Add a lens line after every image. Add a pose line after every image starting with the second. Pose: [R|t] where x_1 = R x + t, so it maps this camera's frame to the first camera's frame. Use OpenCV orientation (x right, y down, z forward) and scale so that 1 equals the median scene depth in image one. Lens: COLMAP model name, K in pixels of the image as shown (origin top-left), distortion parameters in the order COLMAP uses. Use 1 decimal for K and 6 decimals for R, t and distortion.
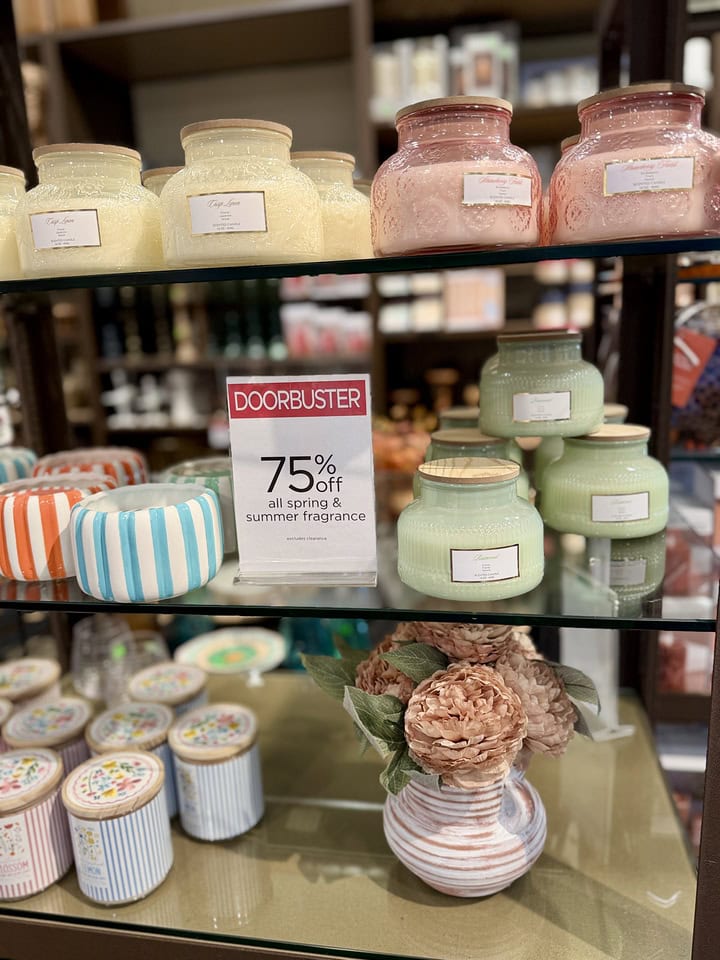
lens RADIAL K [[746.3, 0, 359.3], [0, 746.3, 473.1], [0, 0, 1]] dist [0.127091, -0.281530]
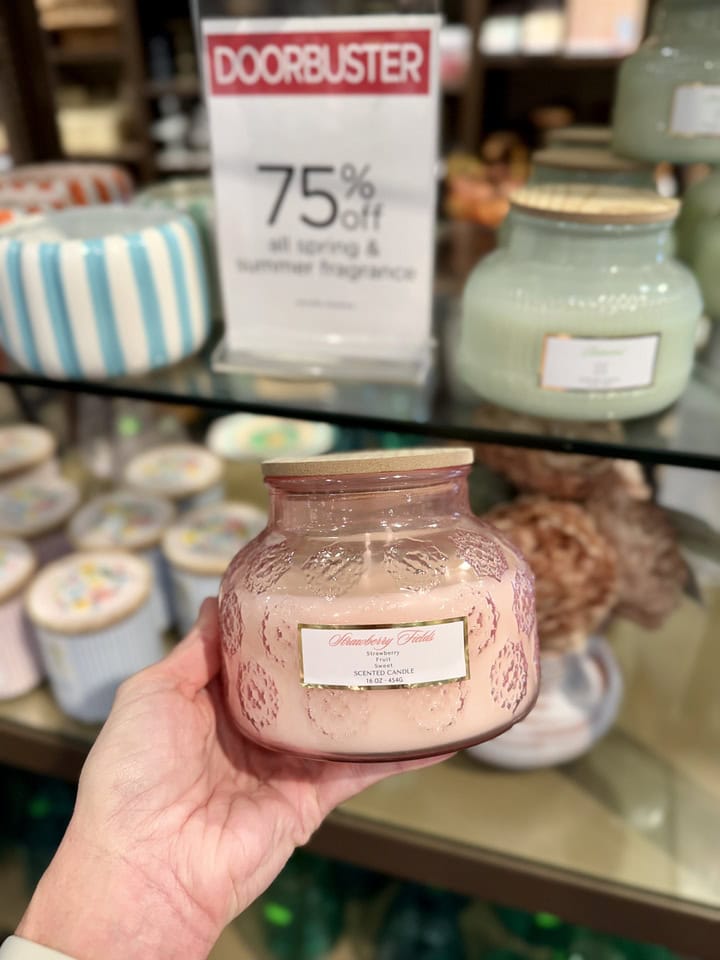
lens RADIAL K [[746.3, 0, 359.3], [0, 746.3, 473.1], [0, 0, 1]] dist [0.127091, -0.281530]
pose [[0.992230, 0.086043, -0.089870, 0.031445], [-0.056267, 0.954554, 0.292678, 0.032955], [0.110968, -0.285347, 0.951978, 0.310825]]
